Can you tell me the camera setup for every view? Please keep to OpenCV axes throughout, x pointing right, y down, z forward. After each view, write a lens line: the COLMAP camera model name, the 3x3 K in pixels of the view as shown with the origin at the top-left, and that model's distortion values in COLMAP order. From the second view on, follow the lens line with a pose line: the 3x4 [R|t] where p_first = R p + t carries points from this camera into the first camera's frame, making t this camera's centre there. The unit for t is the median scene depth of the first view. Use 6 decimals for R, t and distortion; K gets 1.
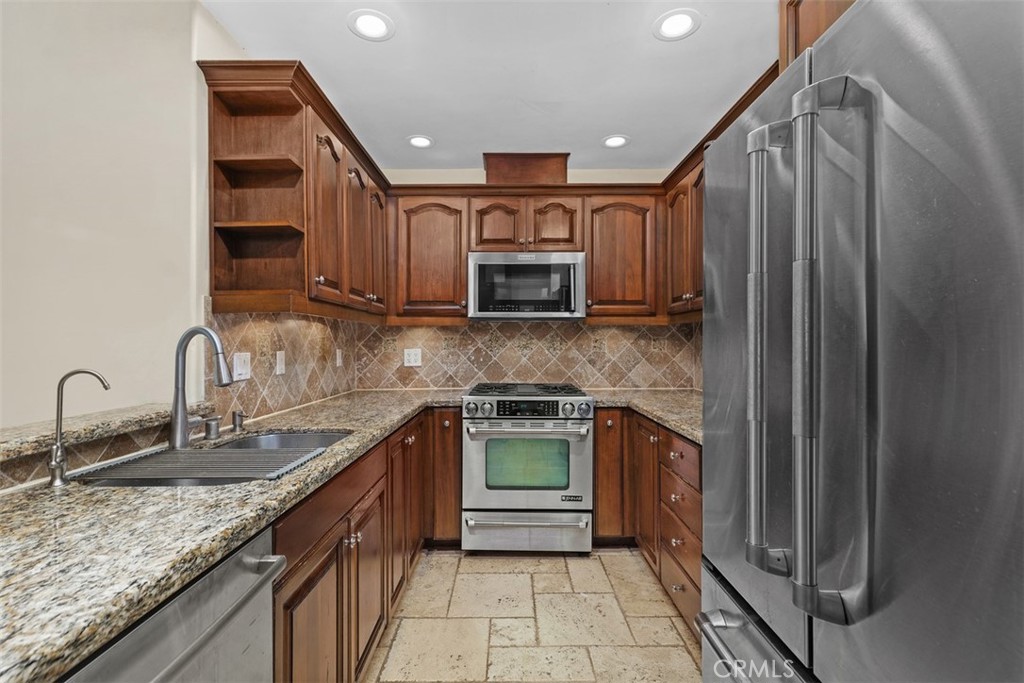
lens RADIAL K [[464.6, 0, 505.7], [0, 464.6, 338.5], [0, 0, 1]] dist [0.009884, -0.002399]
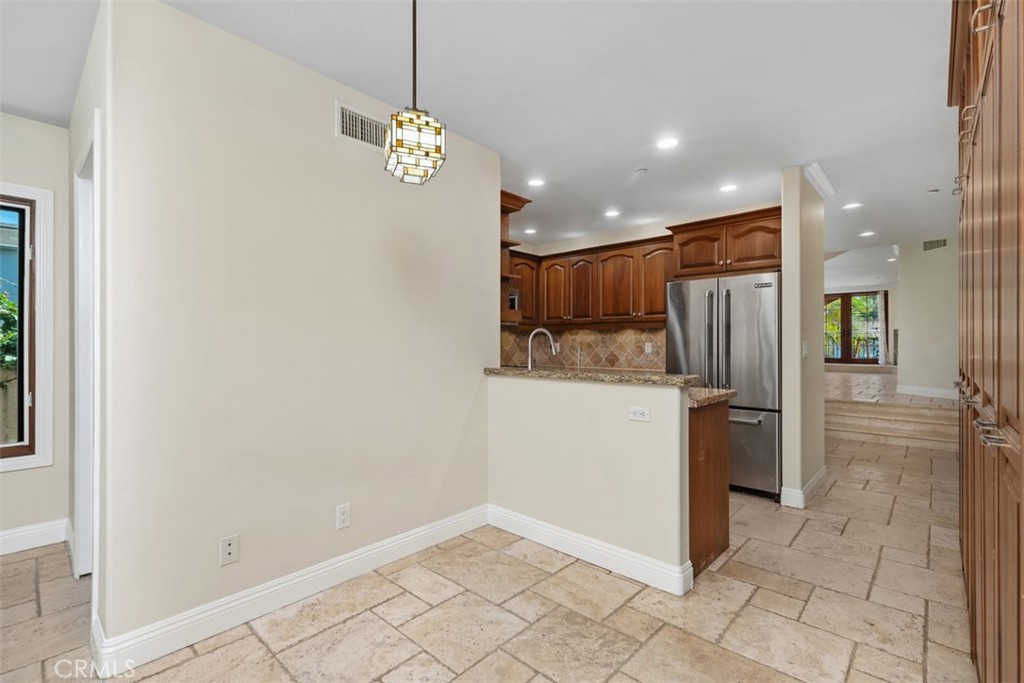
lens RADIAL K [[464.6, 0, 511.2], [0, 464.6, 346.3], [0, 0, 1]] dist [0.009884, -0.002399]
pose [[0.657245, -0.004058, 0.753666, -1.357959], [-0.005206, 0.999937, 0.009925, 0.018091], [-0.753659, -0.010447, 0.657182, -0.178143]]
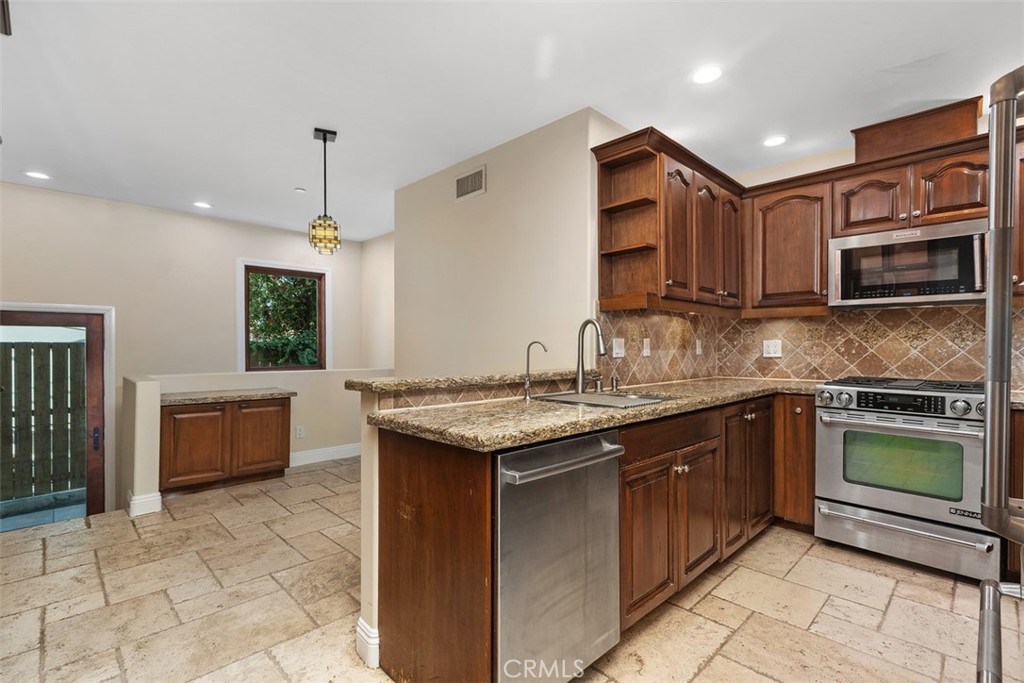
lens RADIAL K [[464.6, 0, 517.4], [0, 464.6, 345.2], [0, 0, 1]] dist [0.009884, -0.002399]
pose [[0.710715, 0.003113, -0.703473, 0.164573], [0.004804, 0.999945, 0.009278, 0.027381], [0.703464, -0.009973, 0.710661, -0.177546]]
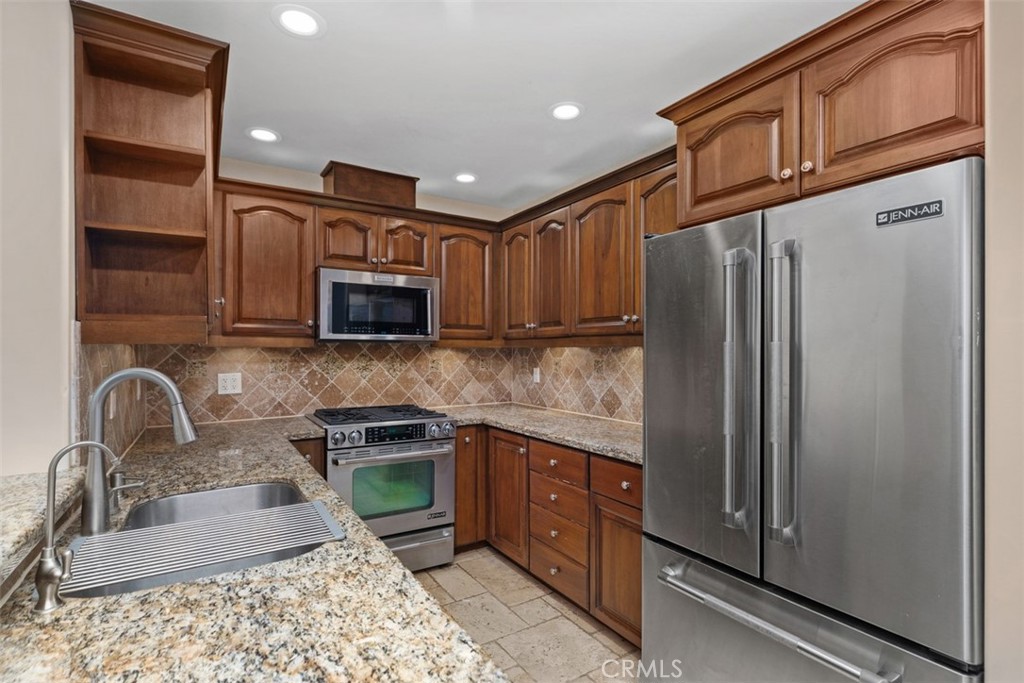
lens RADIAL K [[481.5, 0, 502.5], [0, 481.5, 349.3], [0, 0, 1]] dist [-0.001946, -0.000333]
pose [[0.849978, 0.003404, 0.526807, -0.312686], [-0.007086, 0.999963, 0.004972, -0.036968], [-0.526770, -0.007959, 0.849971, 0.005080]]
